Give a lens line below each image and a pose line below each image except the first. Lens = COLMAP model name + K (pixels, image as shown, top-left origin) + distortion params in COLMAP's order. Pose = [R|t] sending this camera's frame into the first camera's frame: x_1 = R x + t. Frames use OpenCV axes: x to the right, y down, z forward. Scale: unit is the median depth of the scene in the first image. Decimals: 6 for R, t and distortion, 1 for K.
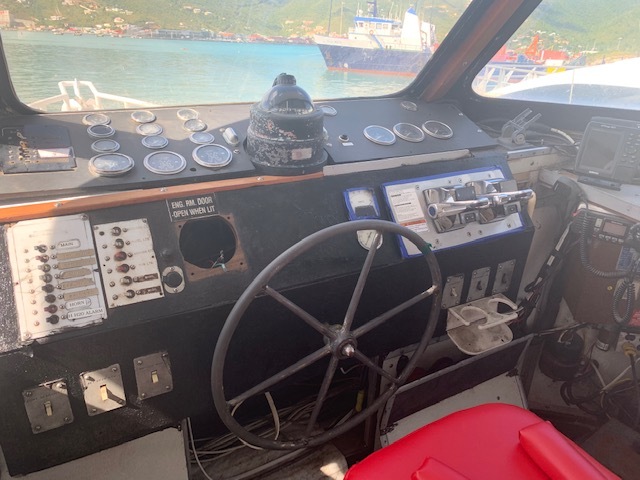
lens RADIAL K [[451.3, 0, 320.0], [0, 451.3, 240.0], [0, 0, 1]] dist [0.004015, -0.001458]
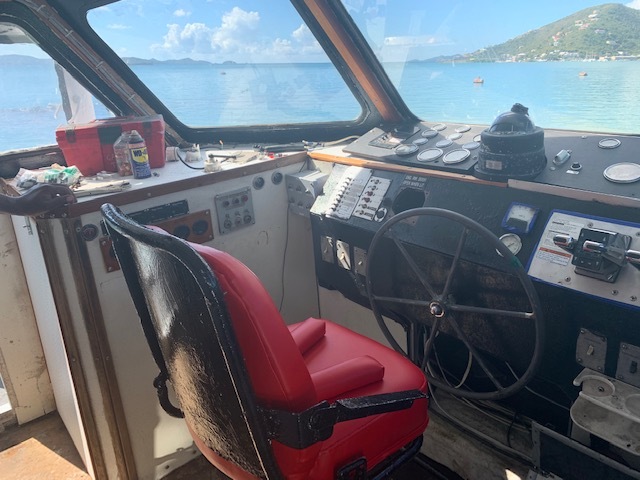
lens RADIAL K [[451.3, 0, 320.0], [0, 451.3, 240.0], [0, 0, 1]] dist [0.004015, -0.001458]
pose [[0.242036, 0.322262, -0.915186, 1.257521], [-0.339896, 0.911623, 0.231116, -0.148041], [0.908784, 0.255130, 0.330181, 0.225018]]
